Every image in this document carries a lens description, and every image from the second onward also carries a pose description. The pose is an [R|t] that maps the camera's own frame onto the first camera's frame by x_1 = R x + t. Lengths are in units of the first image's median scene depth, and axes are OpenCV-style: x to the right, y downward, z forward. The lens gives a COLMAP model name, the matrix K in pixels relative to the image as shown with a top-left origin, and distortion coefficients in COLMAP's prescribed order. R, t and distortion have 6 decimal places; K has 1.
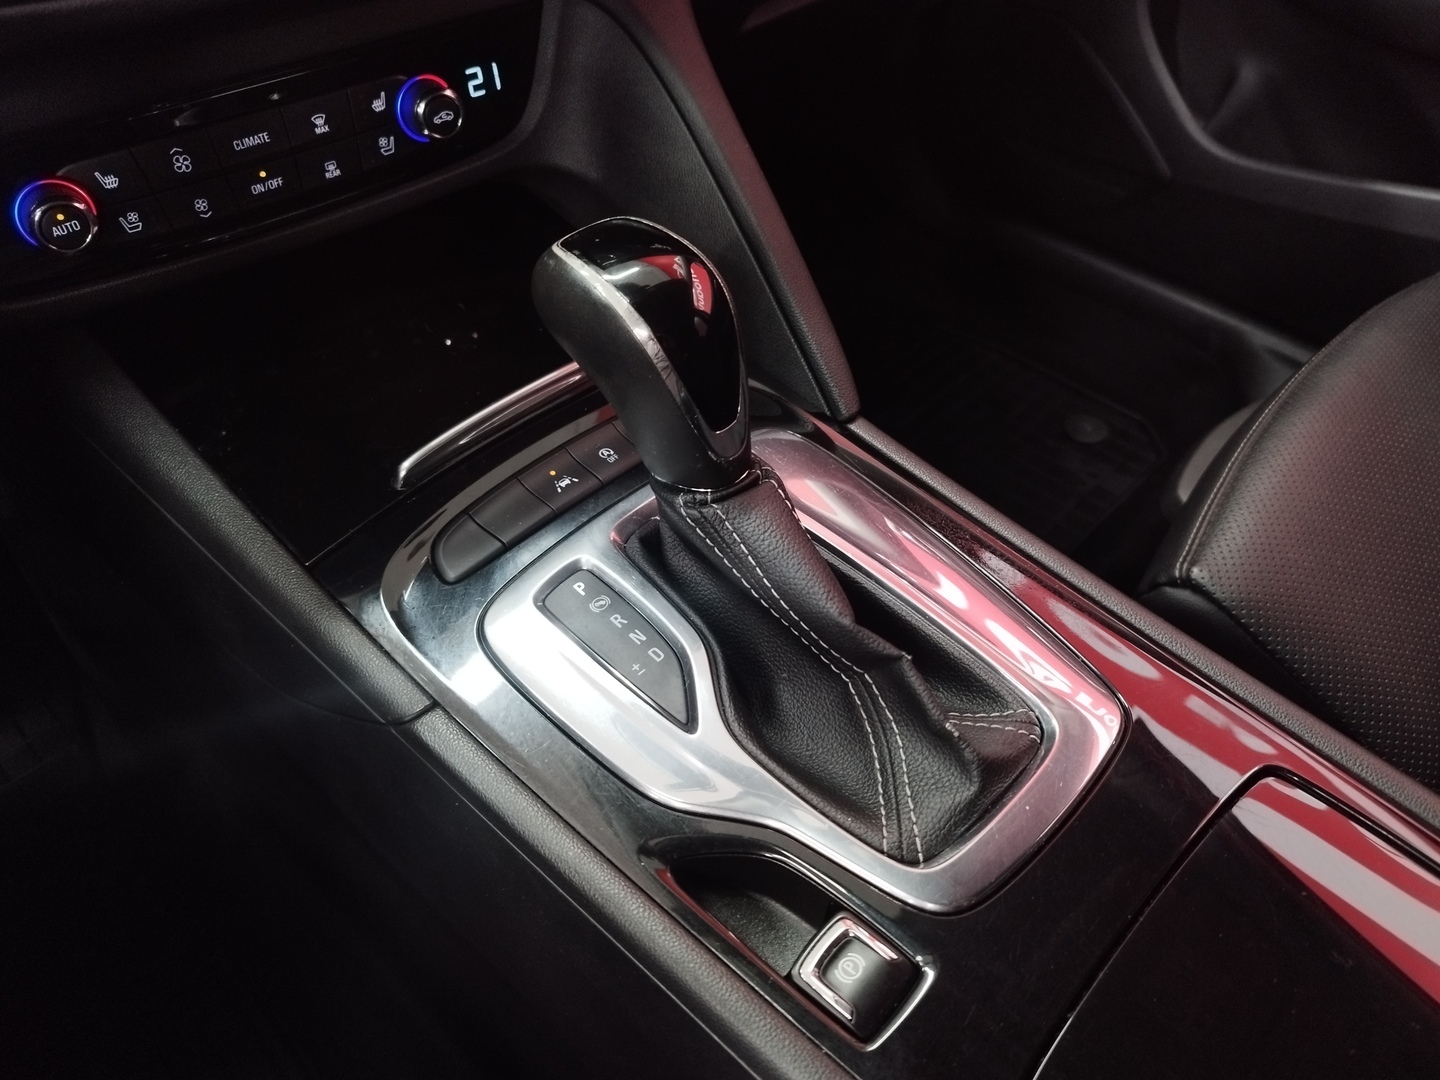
lens RADIAL K [[1078.7, 0, 711.0], [0, 1078.7, 540.8], [0, 0, 1]] dist [0.006767, -0.006137]
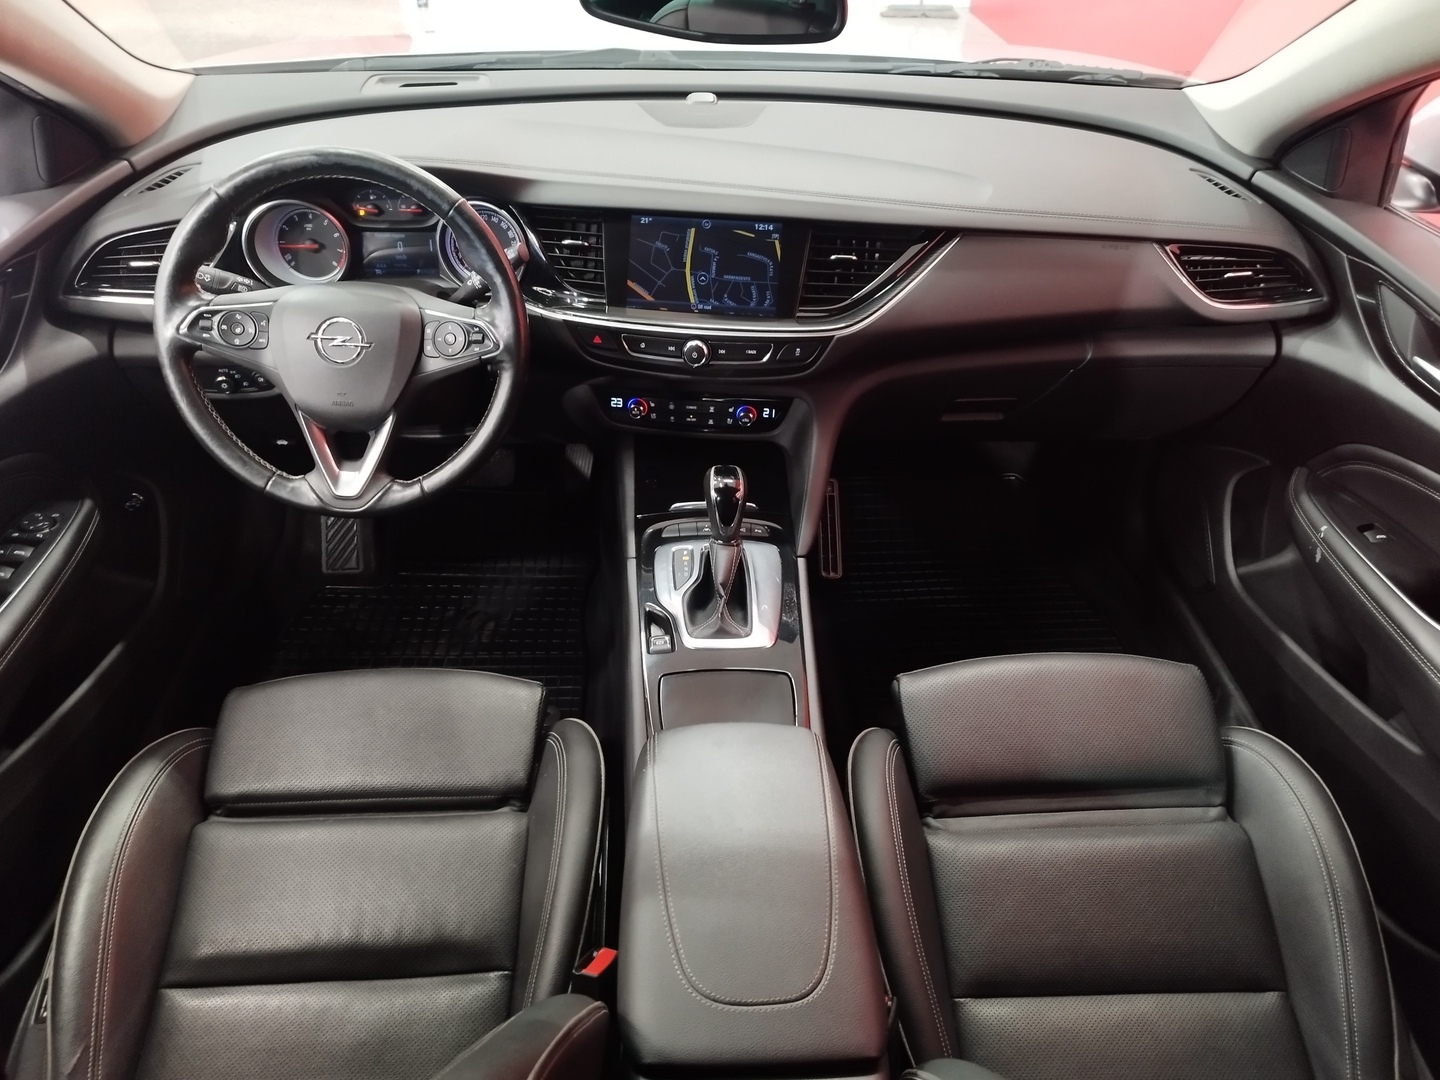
lens RADIAL K [[1078.7, 0, 711.0], [0, 1078.7, 540.8], [0, 0, 1]] dist [0.006767, -0.006137]
pose [[0.744485, 0.427858, -0.512523, 1.539896], [-0.497245, 0.867608, 0.001994, -0.035179], [0.445522, 0.253365, 0.858671, -1.791178]]
